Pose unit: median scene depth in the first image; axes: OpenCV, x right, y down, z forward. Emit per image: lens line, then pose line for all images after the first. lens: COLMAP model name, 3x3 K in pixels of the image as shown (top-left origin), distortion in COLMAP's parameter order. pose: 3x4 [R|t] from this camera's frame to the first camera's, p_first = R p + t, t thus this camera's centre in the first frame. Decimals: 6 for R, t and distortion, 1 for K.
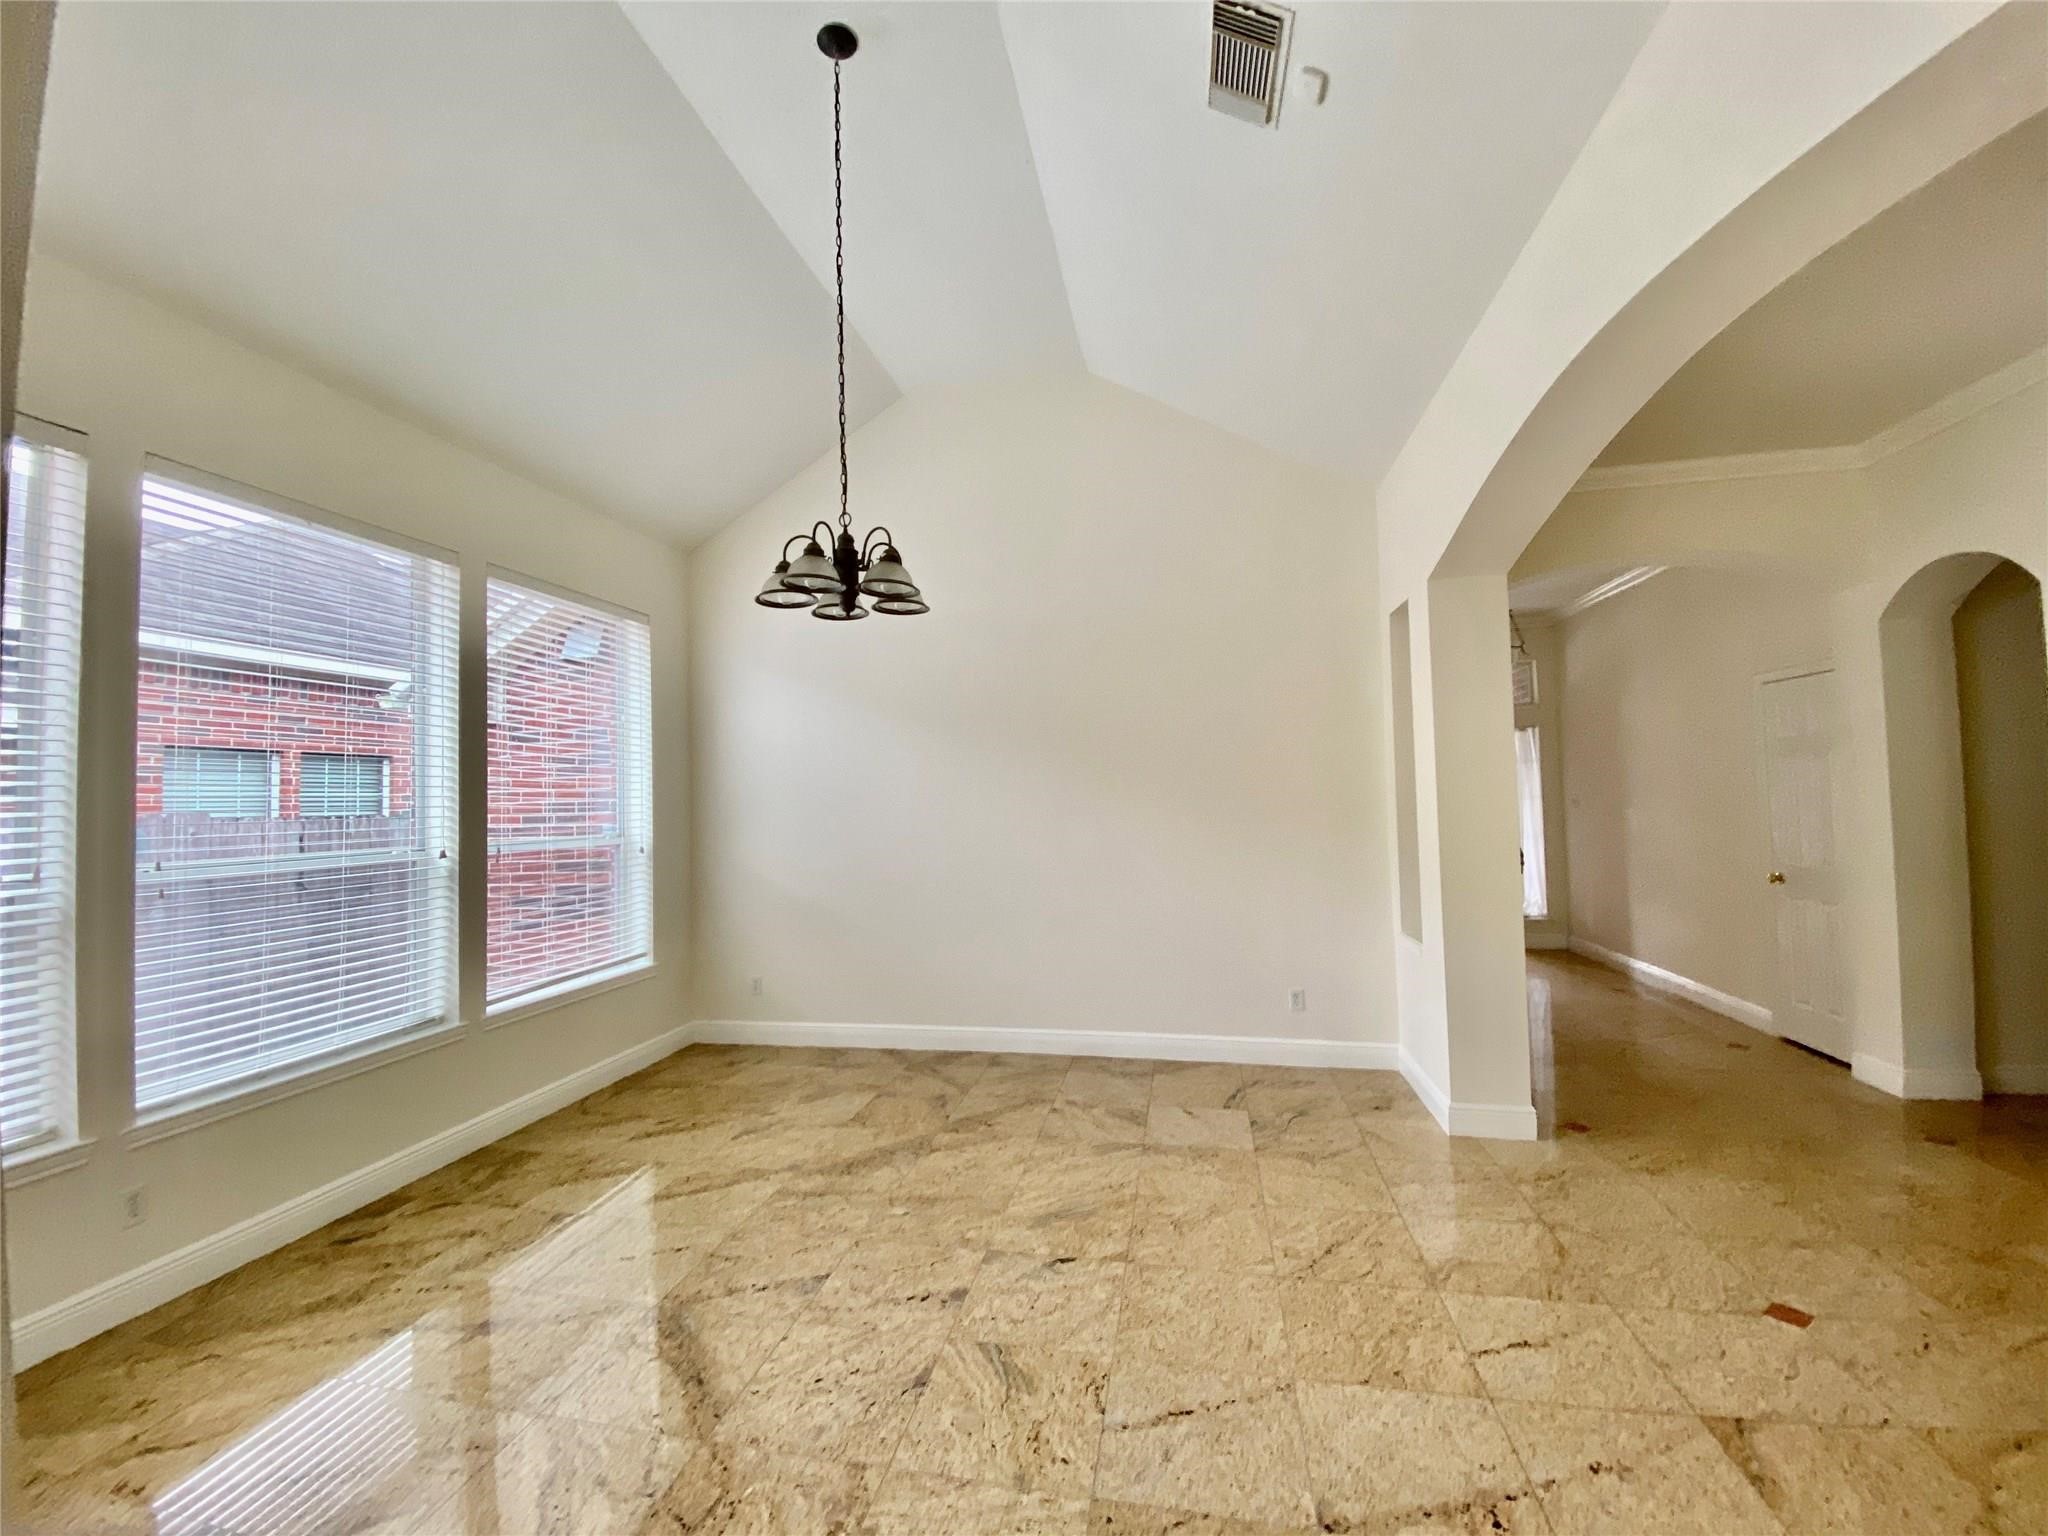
lens RADIAL K [[827.0, 0, 1015.7], [0, 827.0, 761.8], [0, 0, 1]] dist [0.025119, -0.023271]
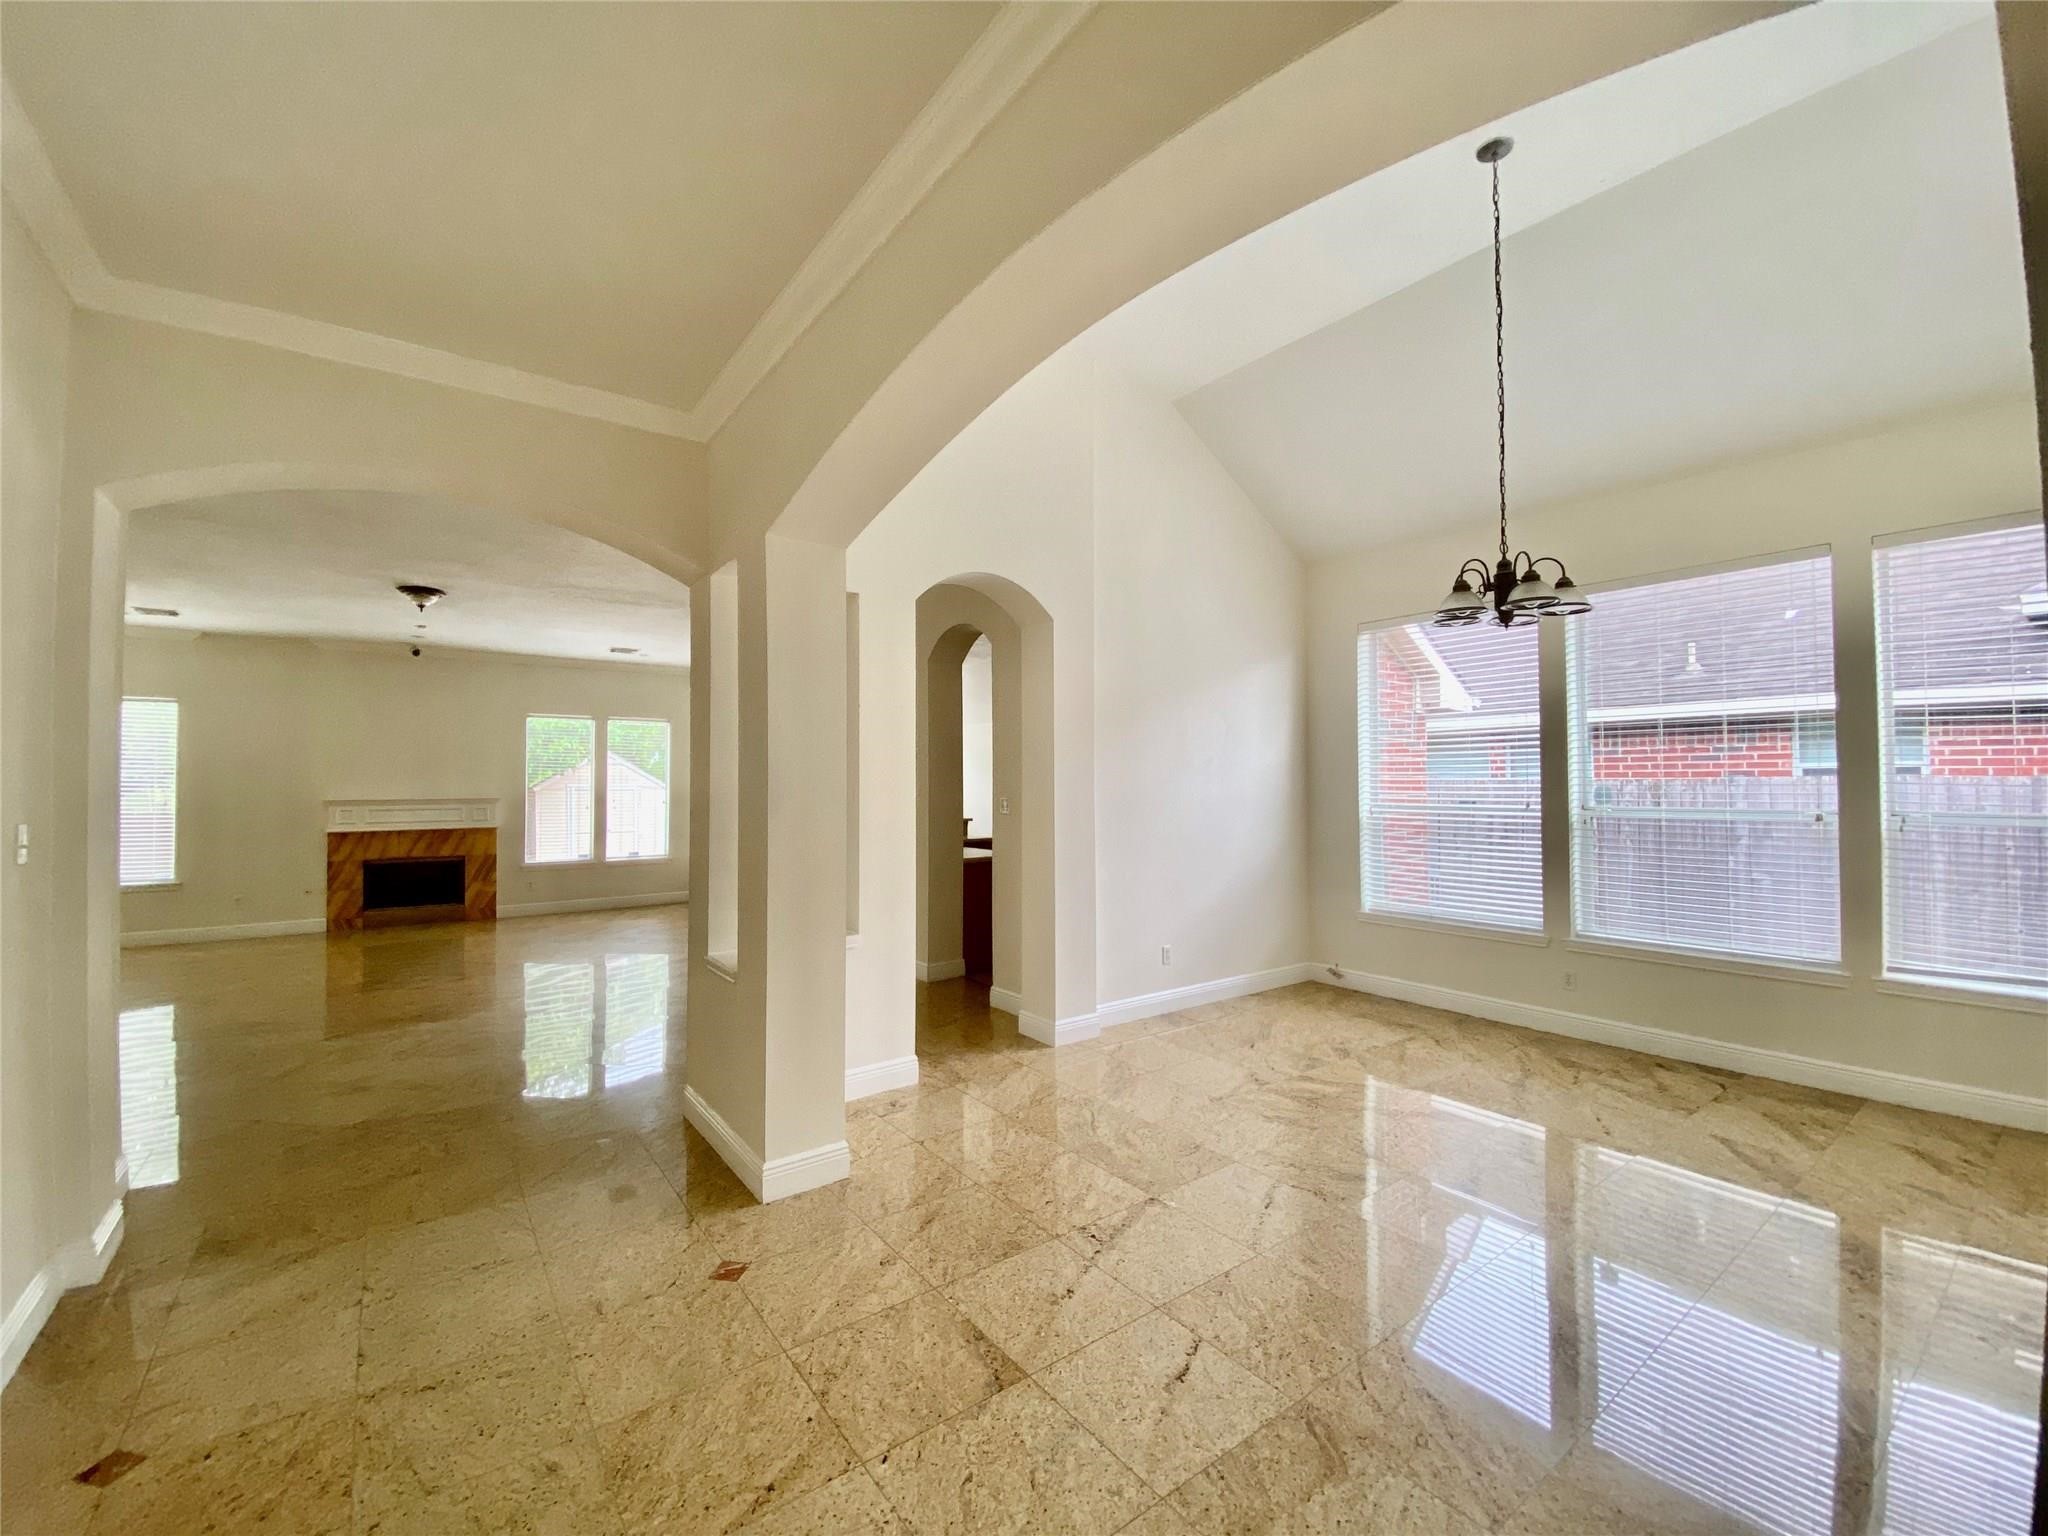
lens RADIAL K [[829.3, 0, 1014.7], [0, 829.3, 764.0], [0, 0, 1]] dist [0.017730, -0.019609]
pose [[-0.655647, 0.011567, -0.754979, 0.844694], [0.049271, 0.998407, -0.027491, 0.015944], [0.753458, -0.055223, -0.655173, 0.887822]]
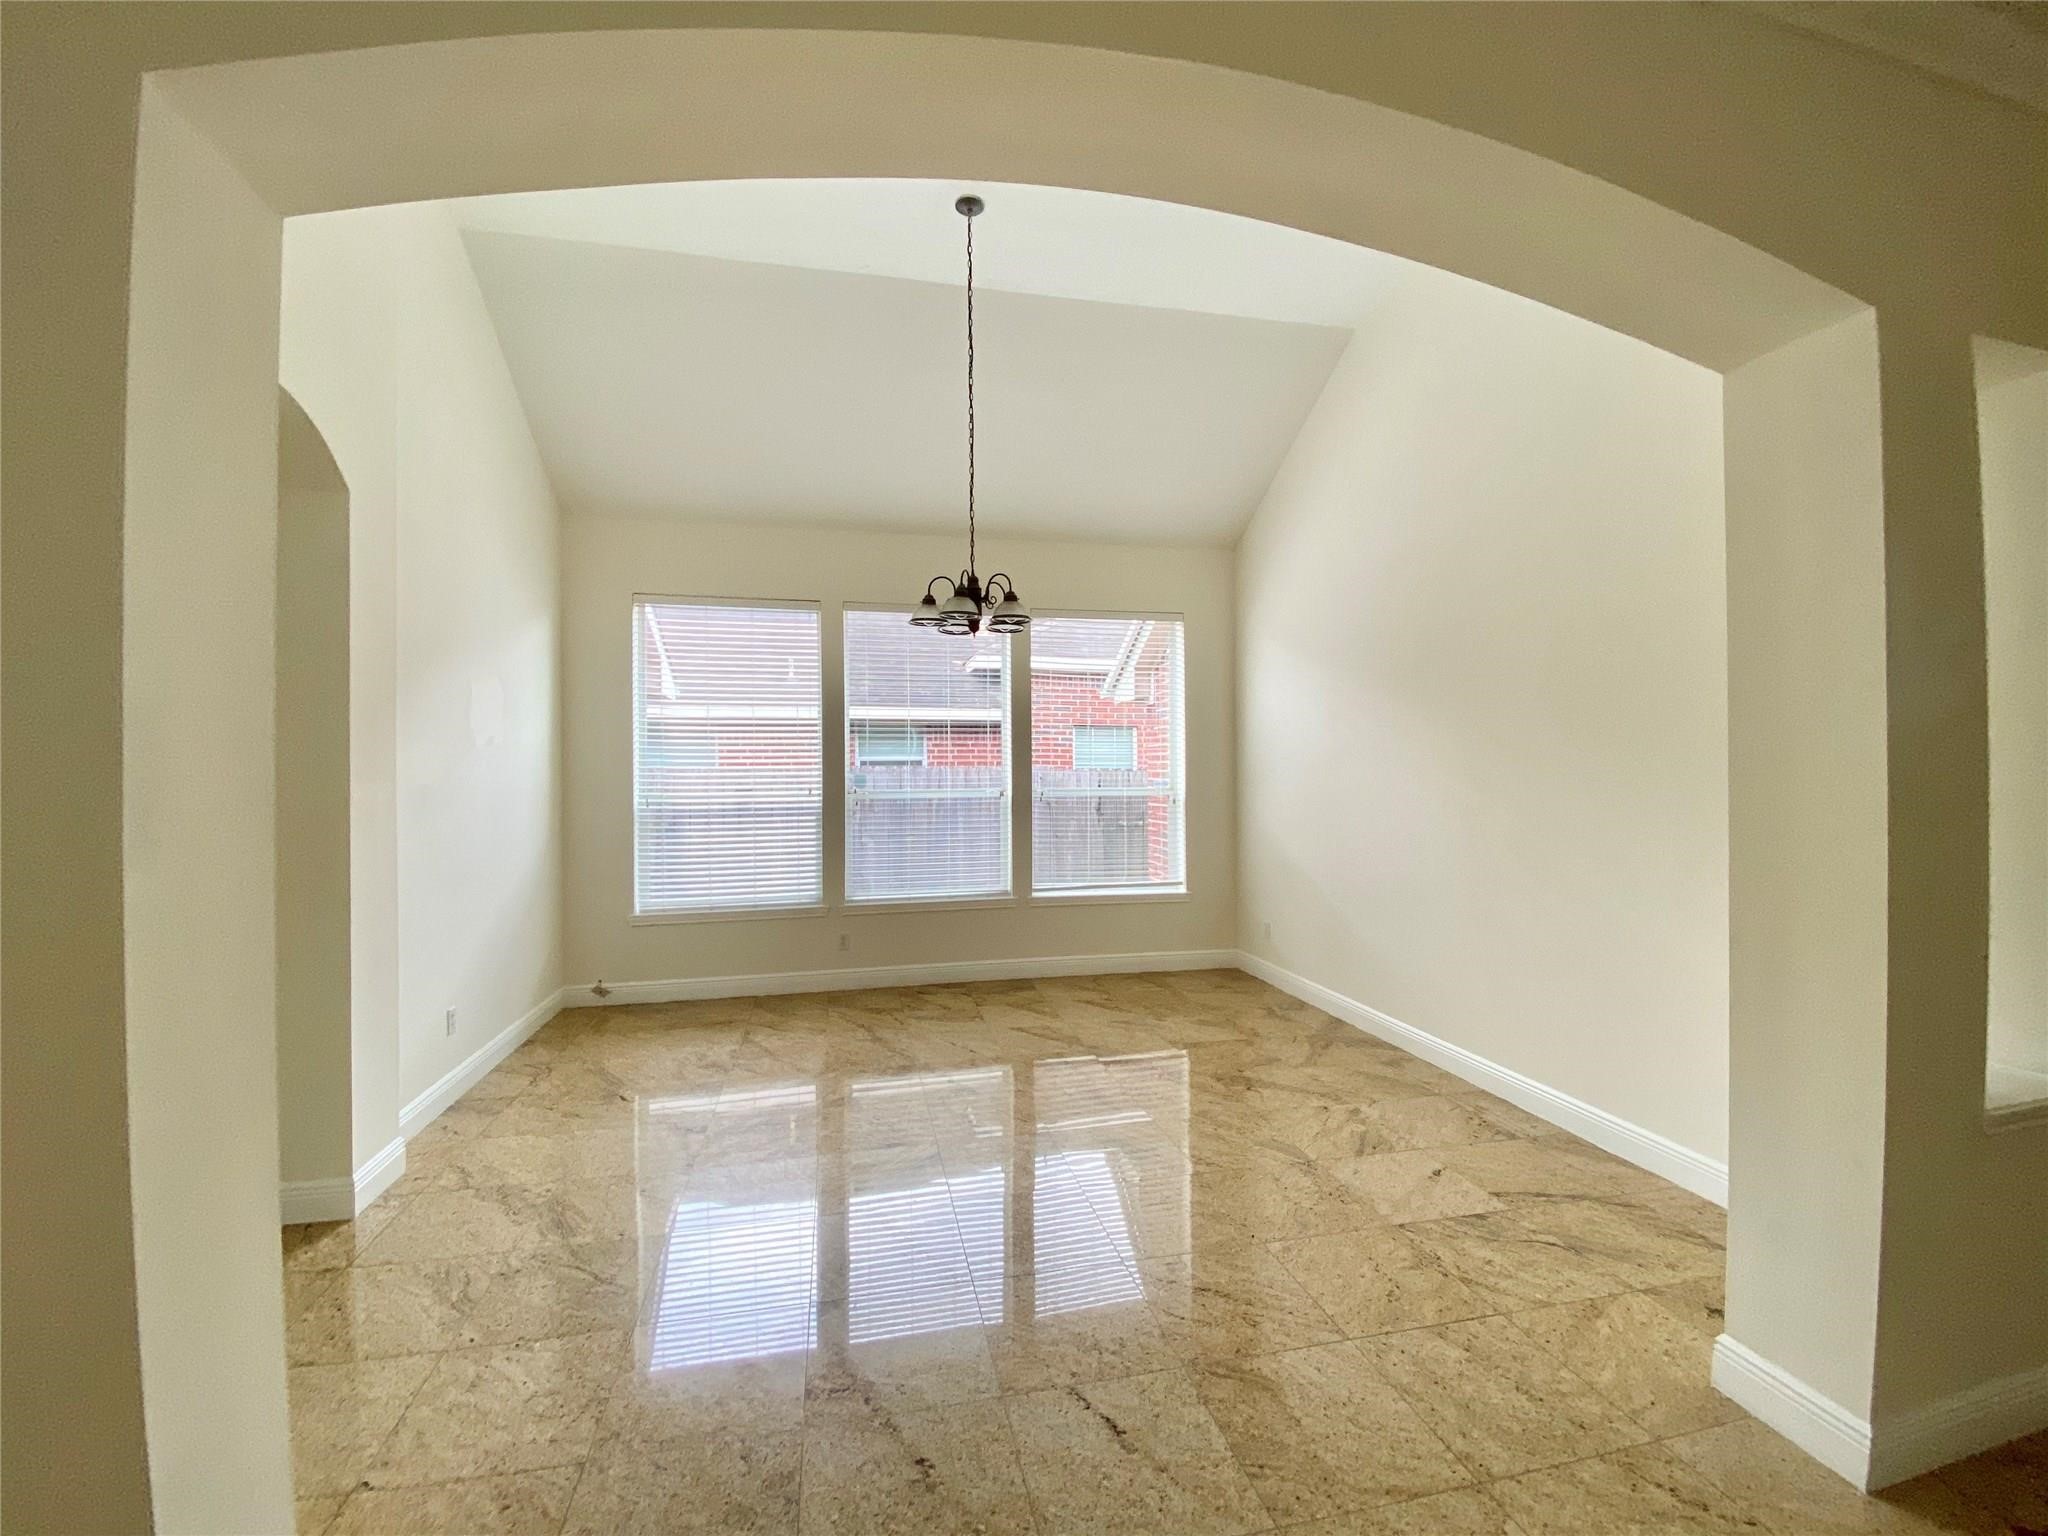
lens RADIAL K [[827.0, 0, 1015.7], [0, 827.0, 761.8], [0, 0, 1]] dist [0.025119, -0.023271]
pose [[0.413233, 0.018265, -0.910442, 0.779462], [0.030188, 0.998974, 0.033743, -0.004415], [0.910125, -0.041429, 0.412258, 0.343701]]
